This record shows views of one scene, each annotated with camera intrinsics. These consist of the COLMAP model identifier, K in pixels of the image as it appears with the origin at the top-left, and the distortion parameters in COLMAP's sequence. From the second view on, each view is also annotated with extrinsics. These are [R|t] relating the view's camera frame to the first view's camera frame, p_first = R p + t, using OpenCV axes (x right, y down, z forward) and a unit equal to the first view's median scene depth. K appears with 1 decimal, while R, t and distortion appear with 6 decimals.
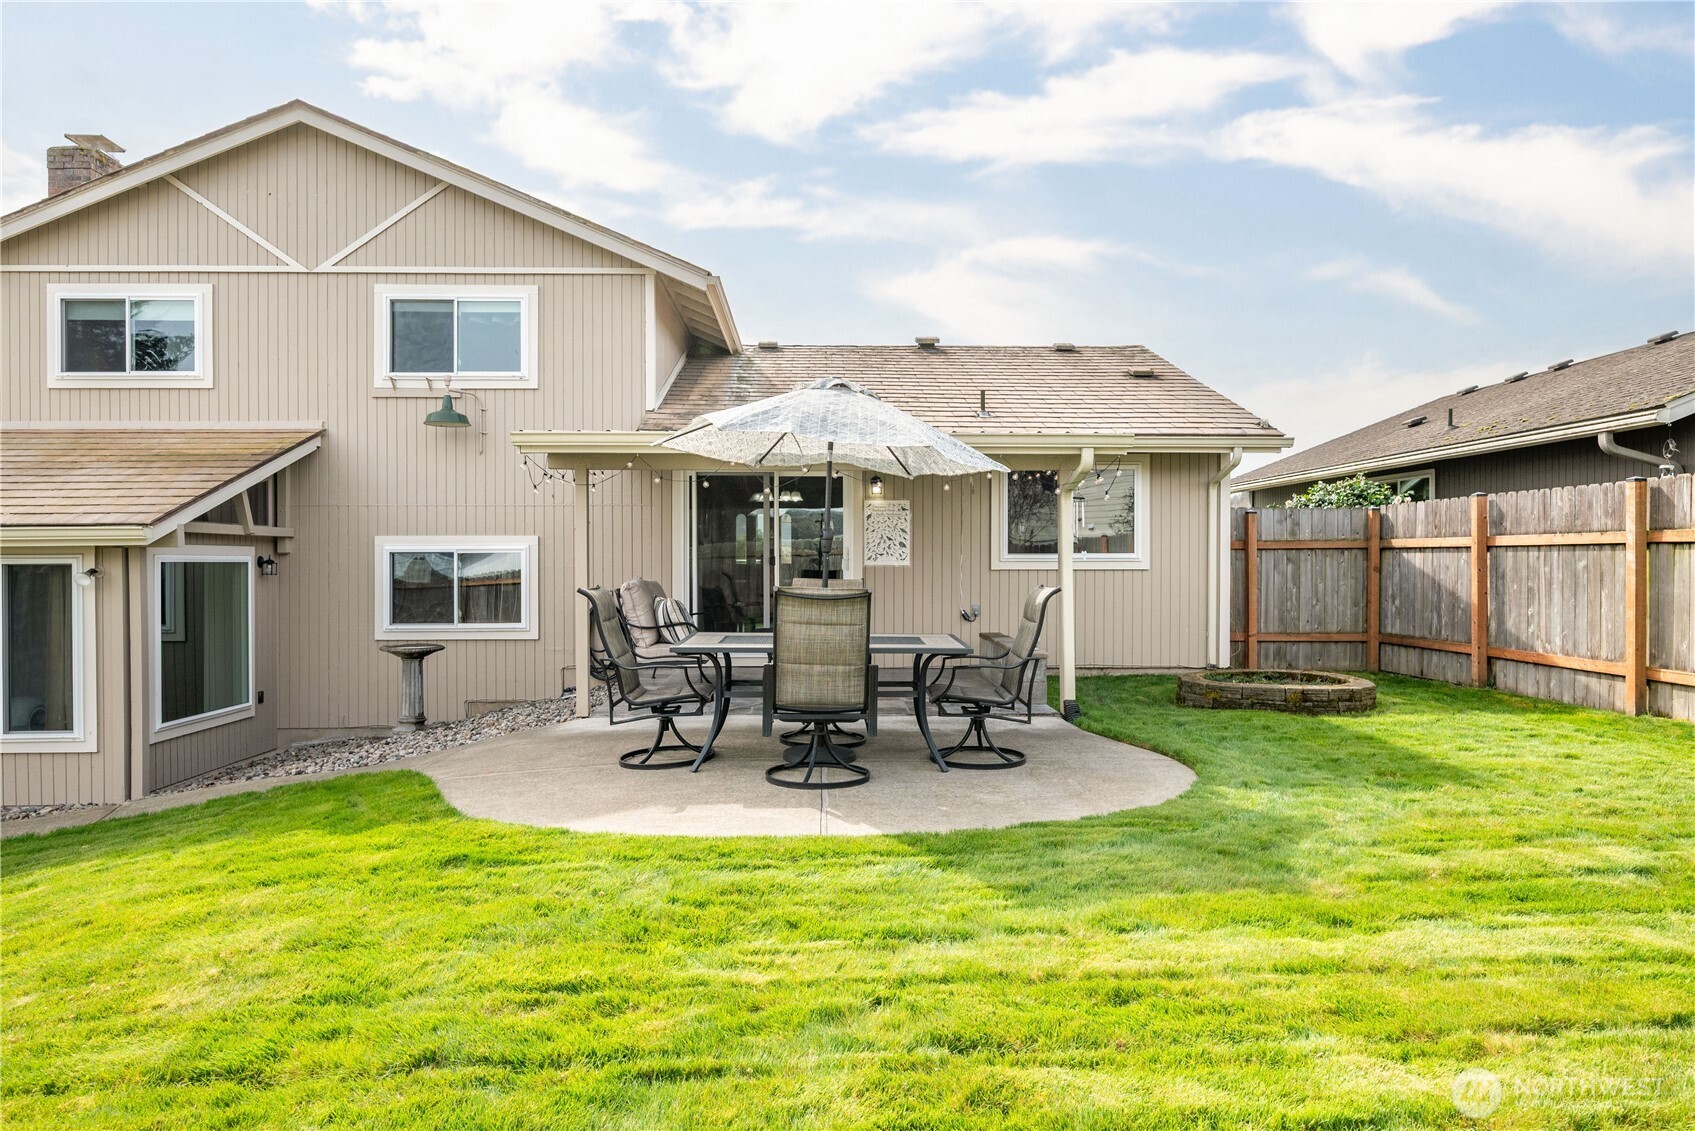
lens RADIAL K [[1036.6, 0, 855.0], [0, 1036.6, 566.7], [0, 0, 1]] dist [-0.006515, 0.000664]
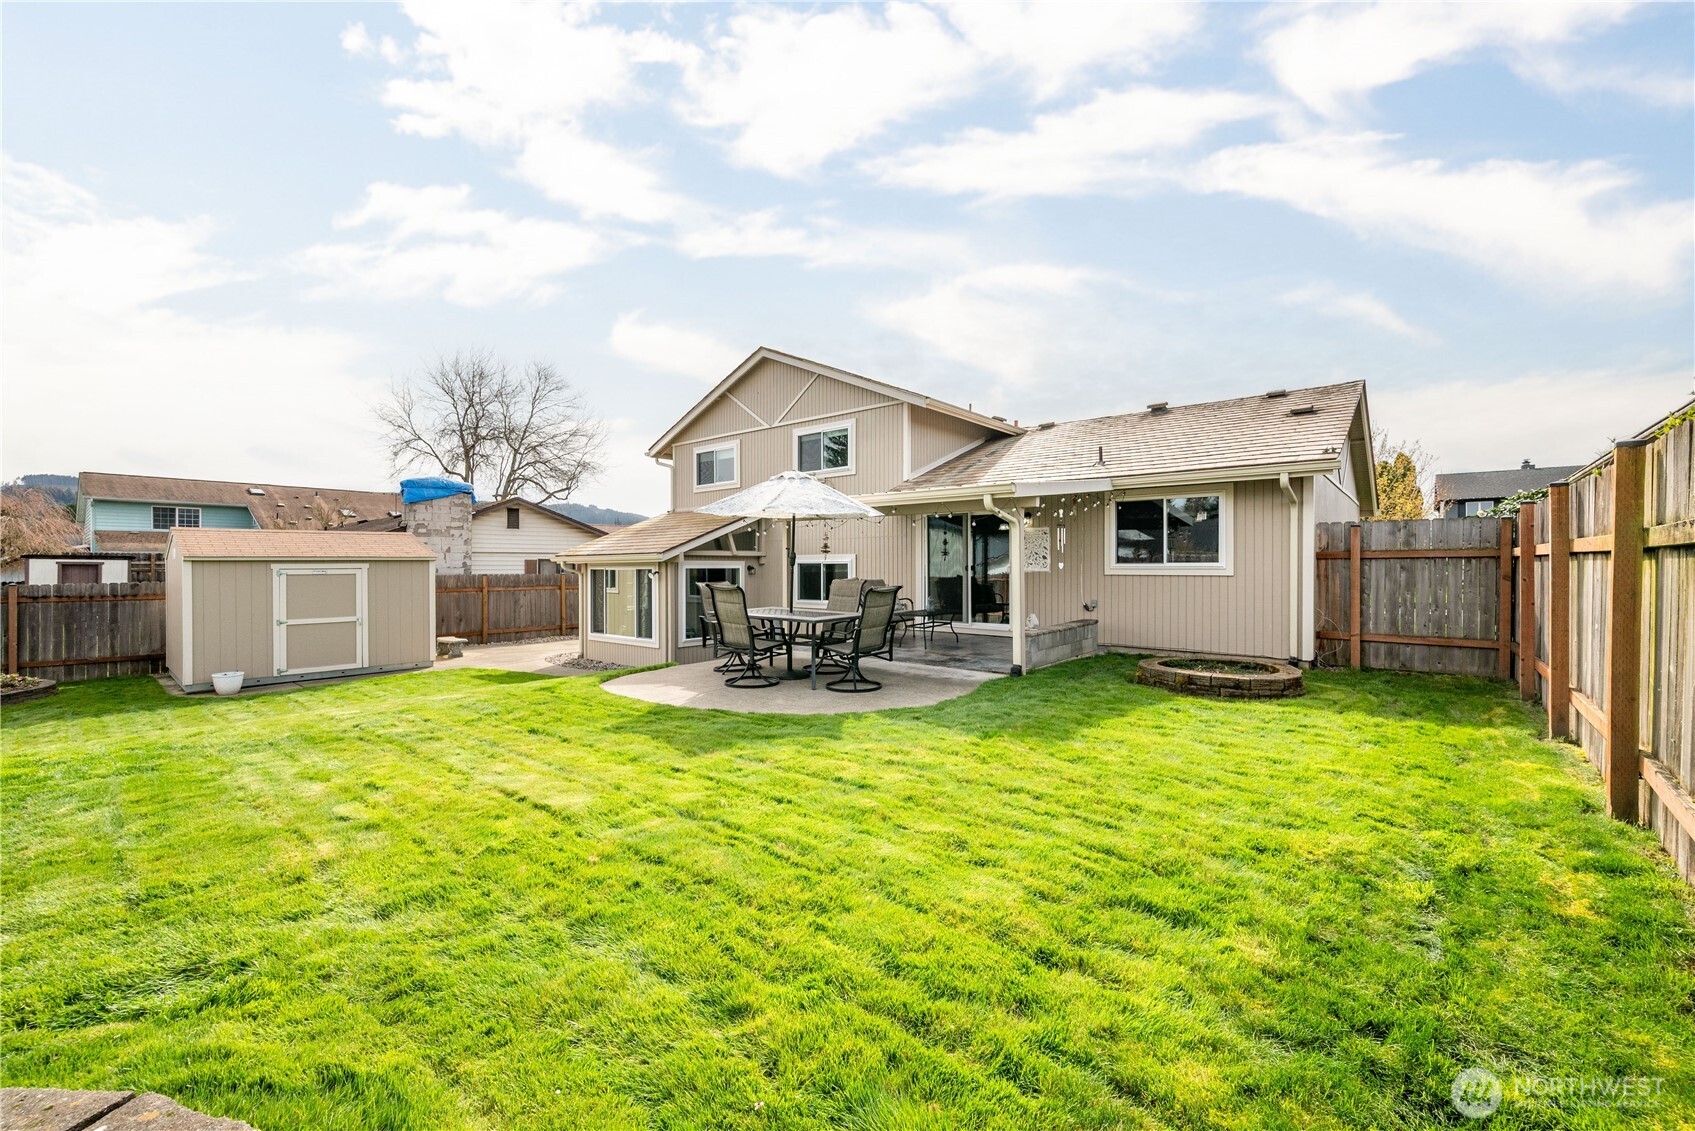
lens RADIAL K [[670.7, 0, 852.4], [0, 670.7, 567.3], [0, 0, 1]] dist [0.000750, 0.000169]
pose [[0.754350, 0.001866, -0.656469, 0.474503], [-0.003082, 0.999995, -0.000699, -0.005353], [0.656465, 0.002550, 0.754352, 0.096689]]
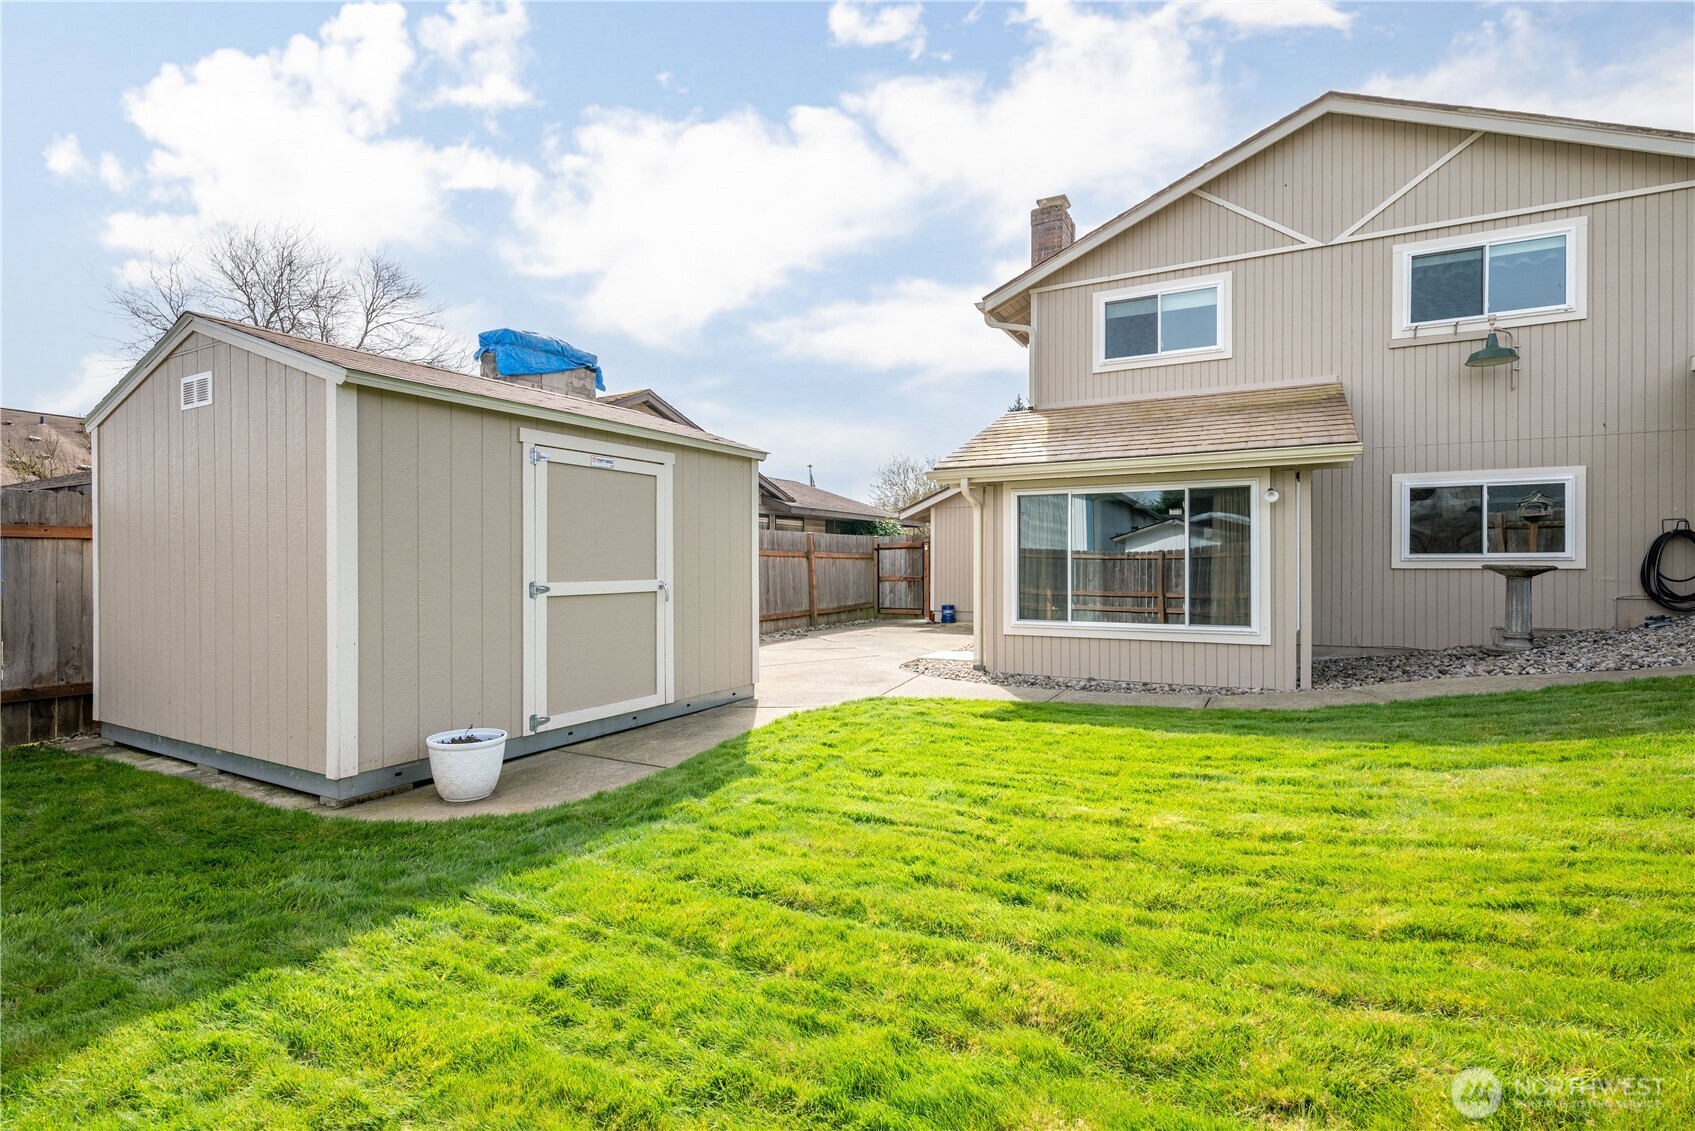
lens RADIAL K [[782.5, 0, 859.5], [0, 782.5, 565.9], [0, 0, 1]] dist [0.000852, -0.000269]
pose [[0.871814, 0.005837, -0.489803, -0.549053], [-0.006536, 0.999979, 0.000282, 0.071598], [0.489794, 0.002955, 0.871833, -0.004323]]
